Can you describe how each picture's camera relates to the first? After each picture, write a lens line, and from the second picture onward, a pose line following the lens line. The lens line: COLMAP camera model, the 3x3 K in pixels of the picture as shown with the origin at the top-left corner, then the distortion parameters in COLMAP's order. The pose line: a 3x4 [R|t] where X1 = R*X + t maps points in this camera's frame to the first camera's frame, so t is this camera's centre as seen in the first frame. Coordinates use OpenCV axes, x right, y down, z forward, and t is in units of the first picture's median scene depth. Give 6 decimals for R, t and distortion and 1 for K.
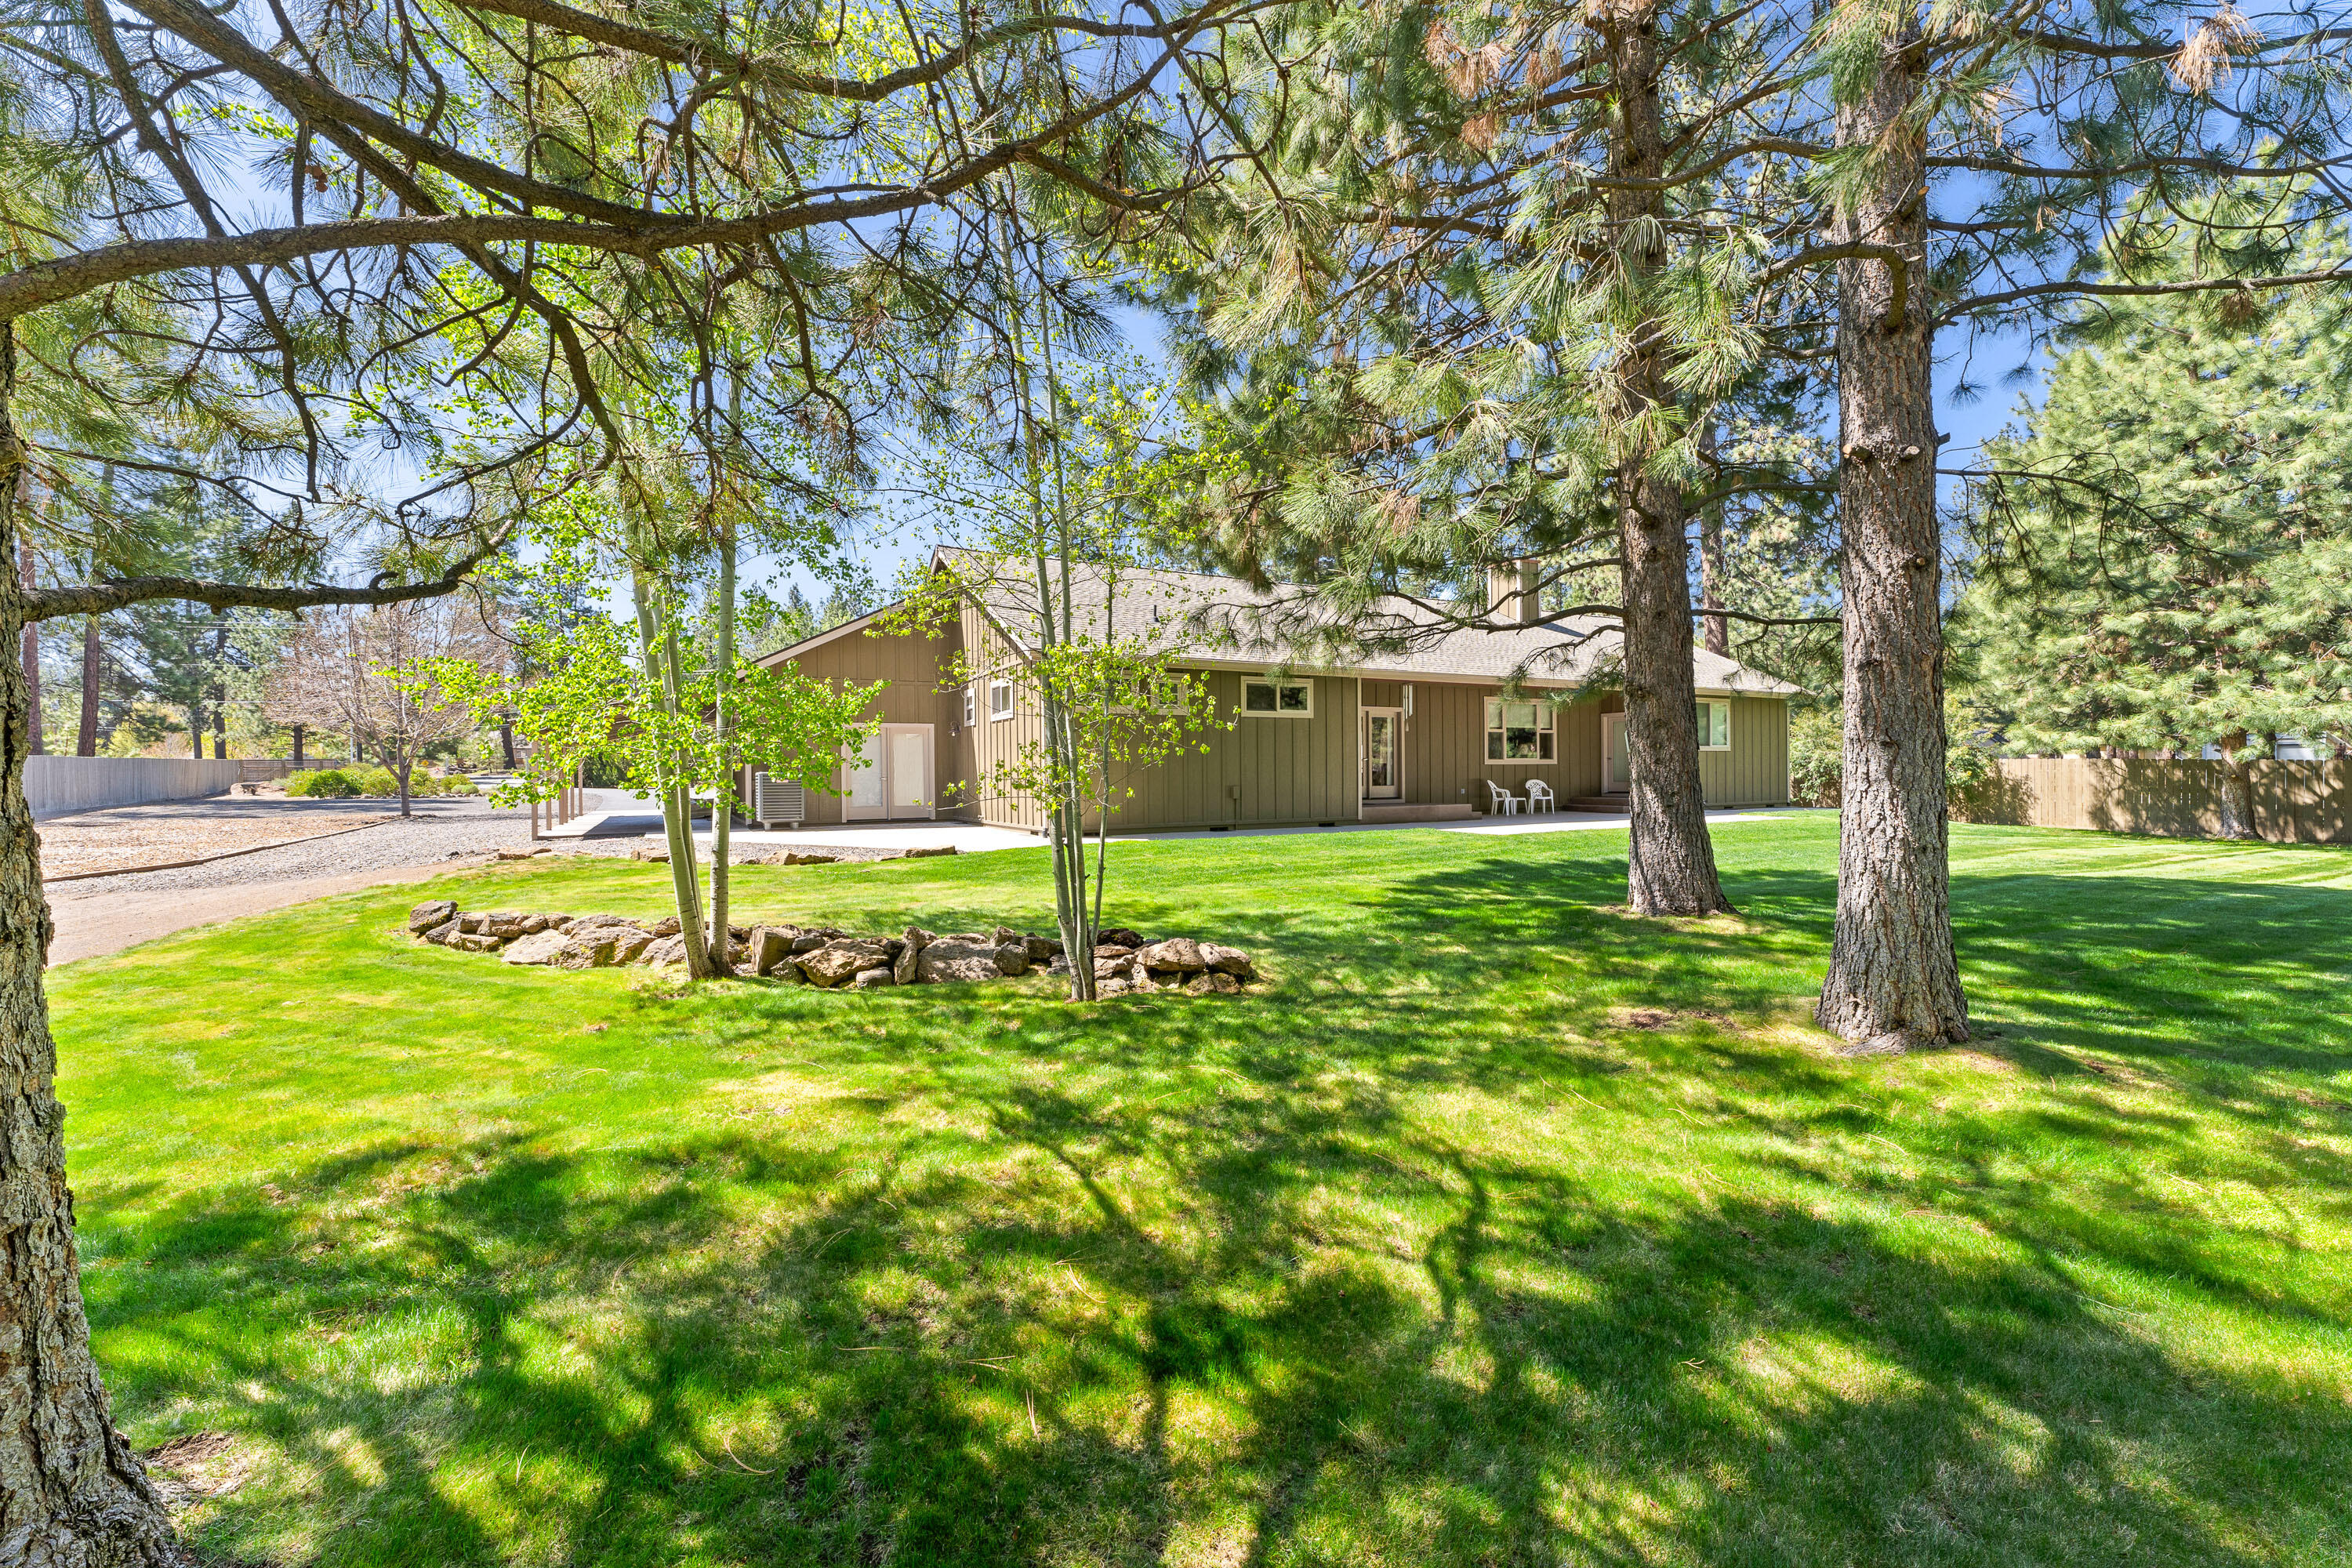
lens RADIAL K [[928.7, 0, 1189.0], [0, 928.7, 776.5], [0, 0, 1]] dist [0.008900, -0.000460]
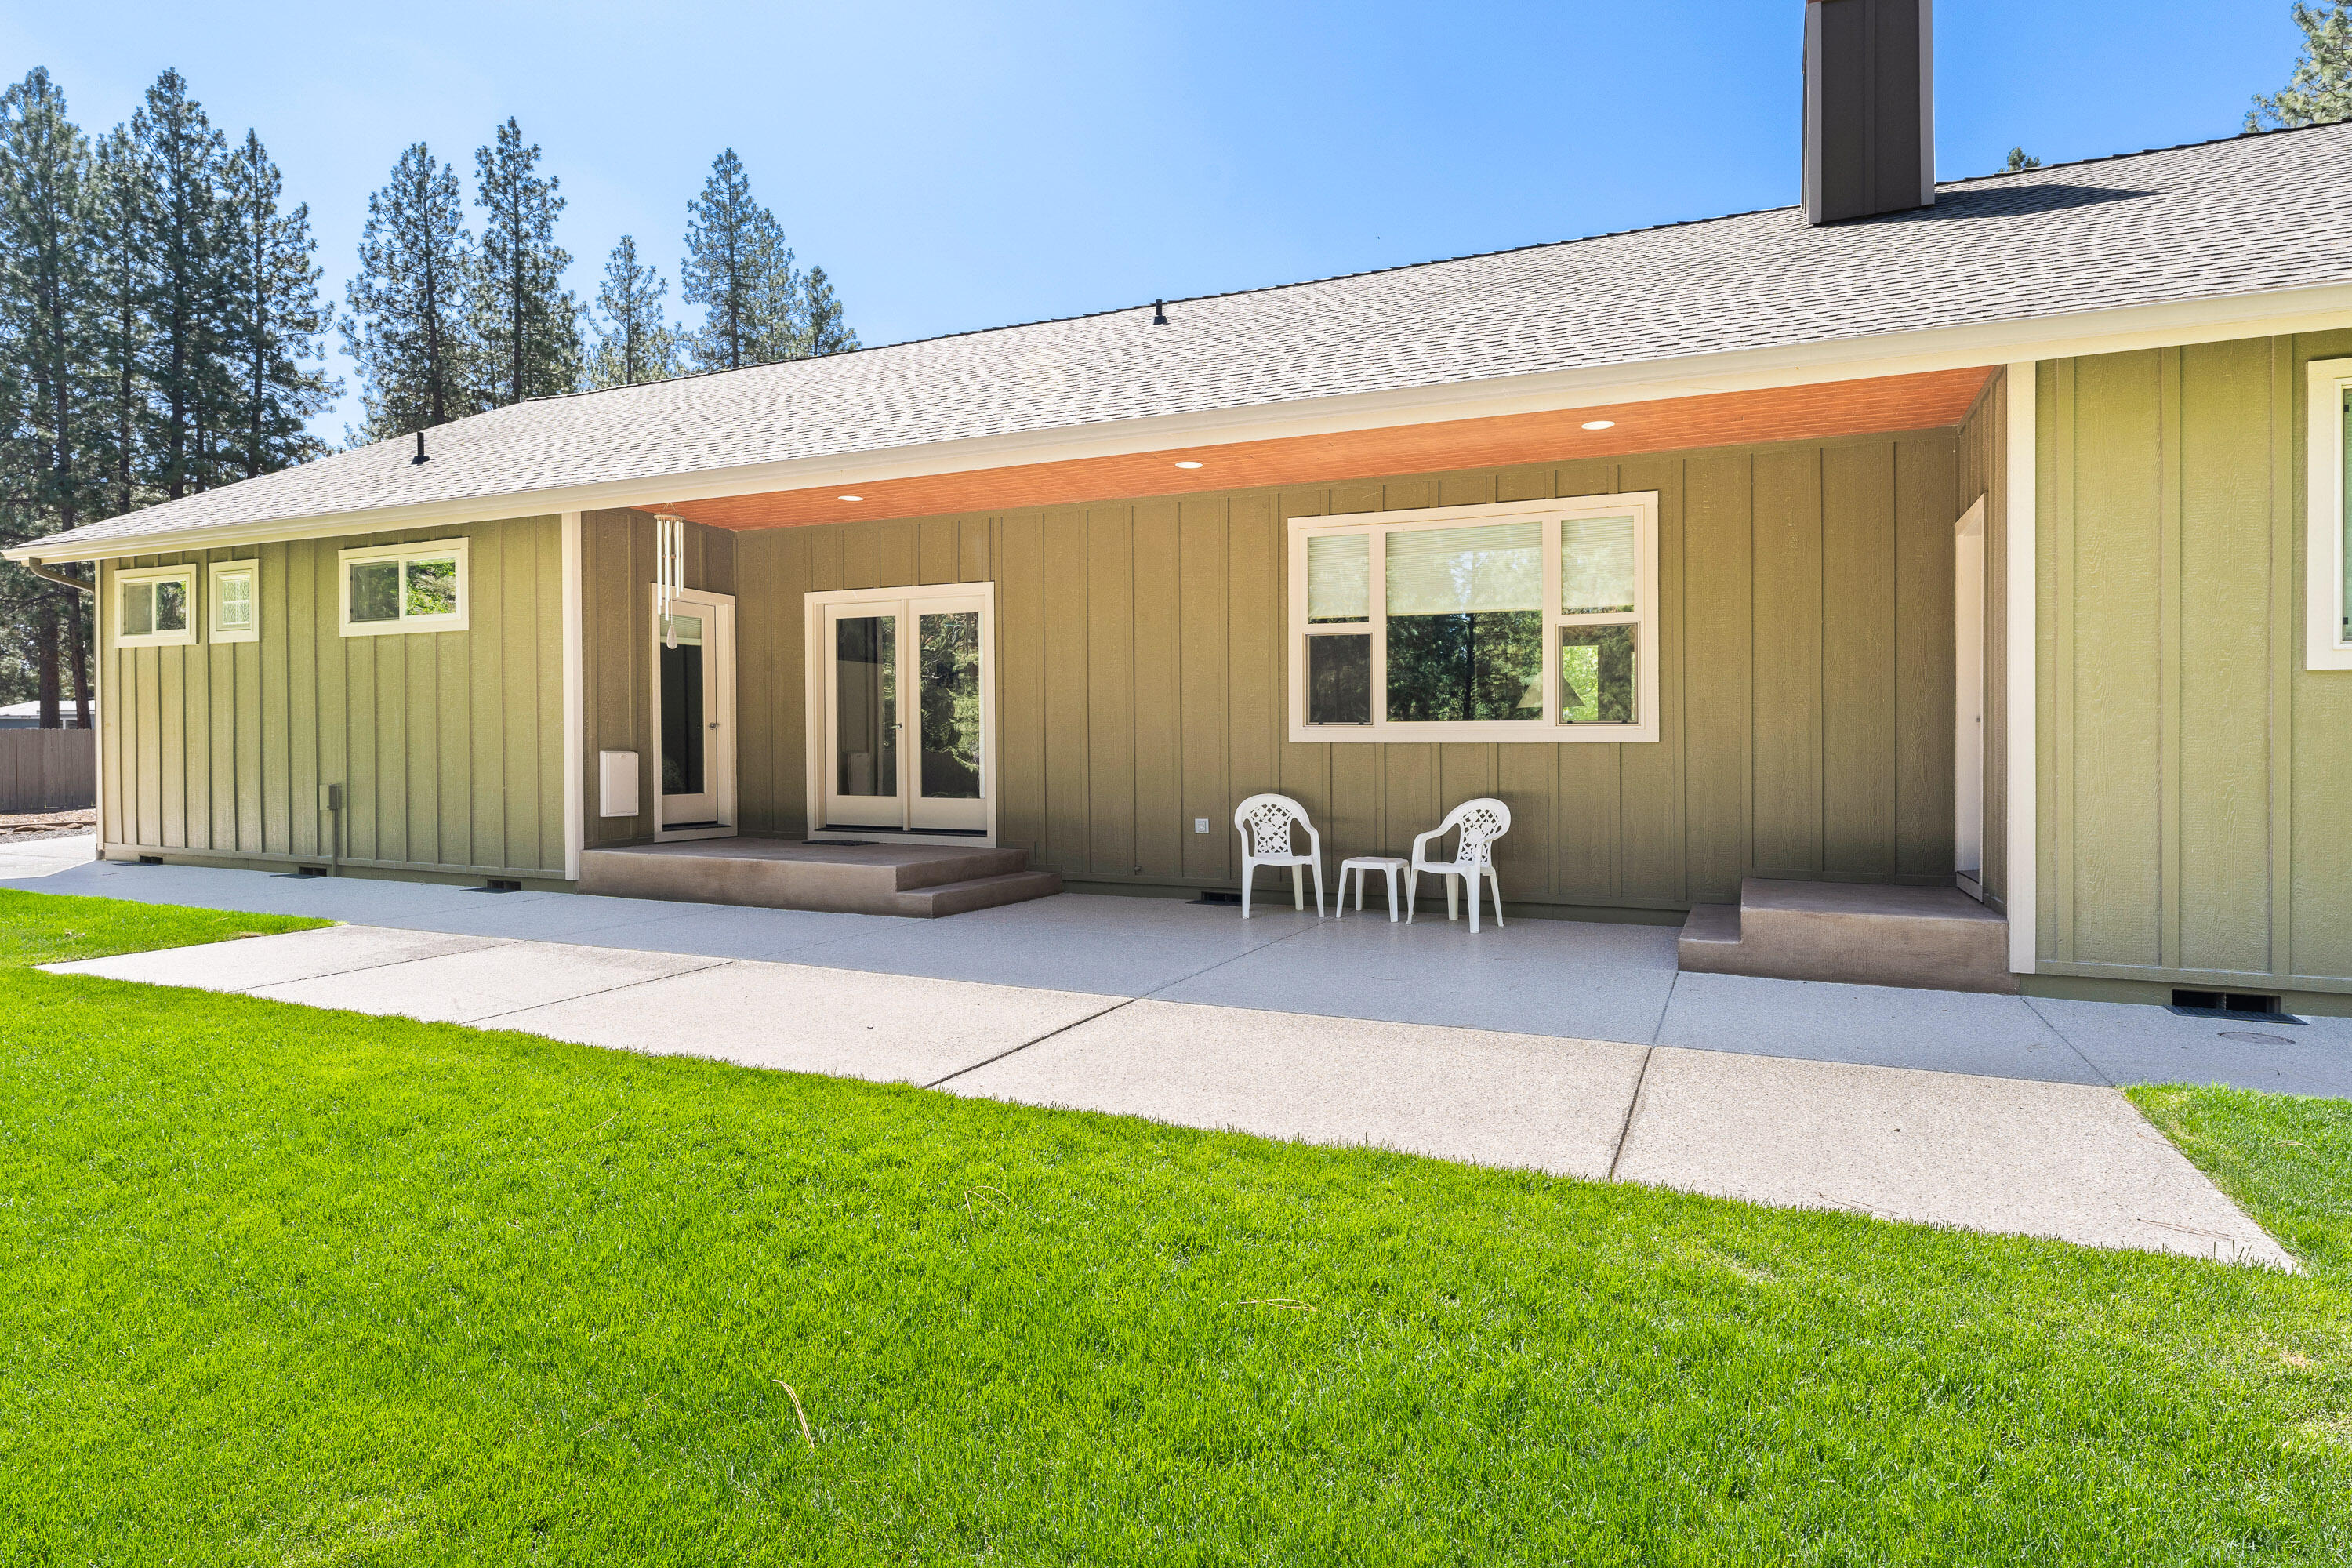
lens RADIAL K [[1219.3, 0, 1181.2], [0, 1219.3, 782.0], [0, 0, 1]] dist [0.006174, -0.001839]
pose [[0.611031, 0.030338, -0.791025, 0.701837], [-0.013250, 0.999517, 0.028099, -0.012342], [0.791496, -0.006688, 0.611138, 0.833901]]
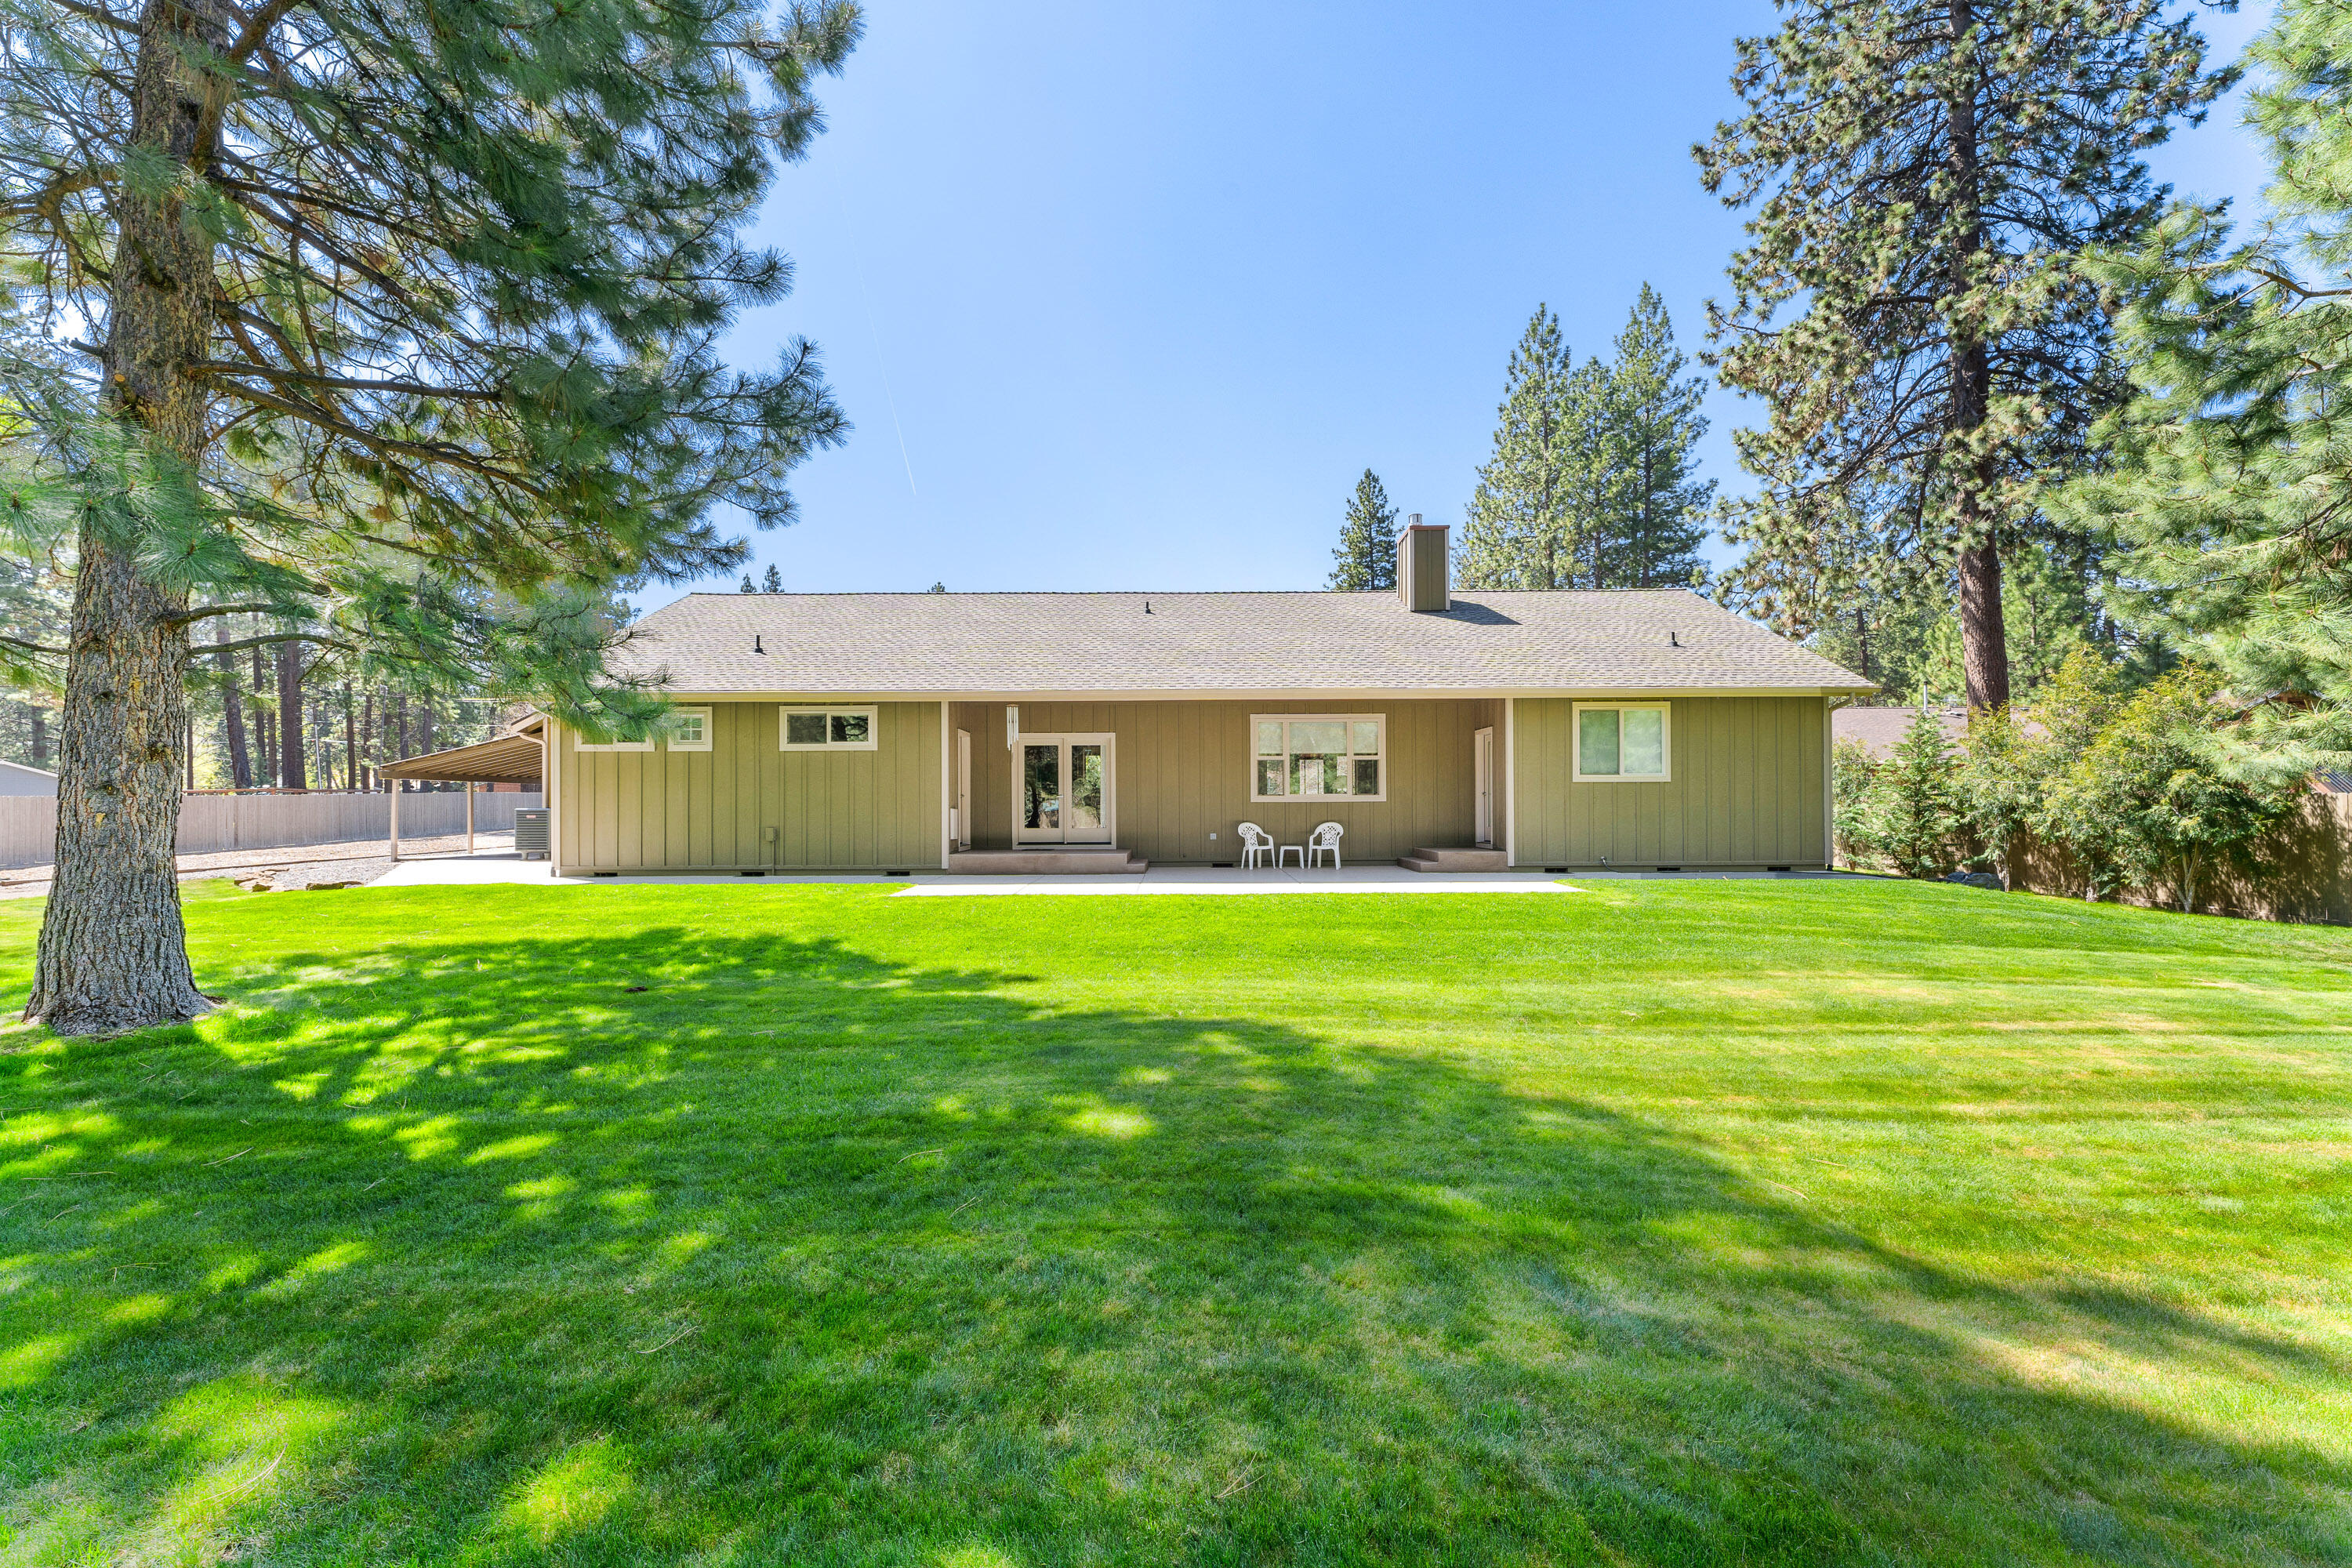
lens RADIAL K [[928.7, 0, 1162.0], [0, 928.7, 796.8], [0, 0, 1]] dist [0.008900, -0.000460]
pose [[0.877662, -0.000853, -0.479279, 0.712766], [-0.004515, 0.999939, -0.010046, -0.010575], [0.479258, 0.010981, 0.877605, 0.332708]]
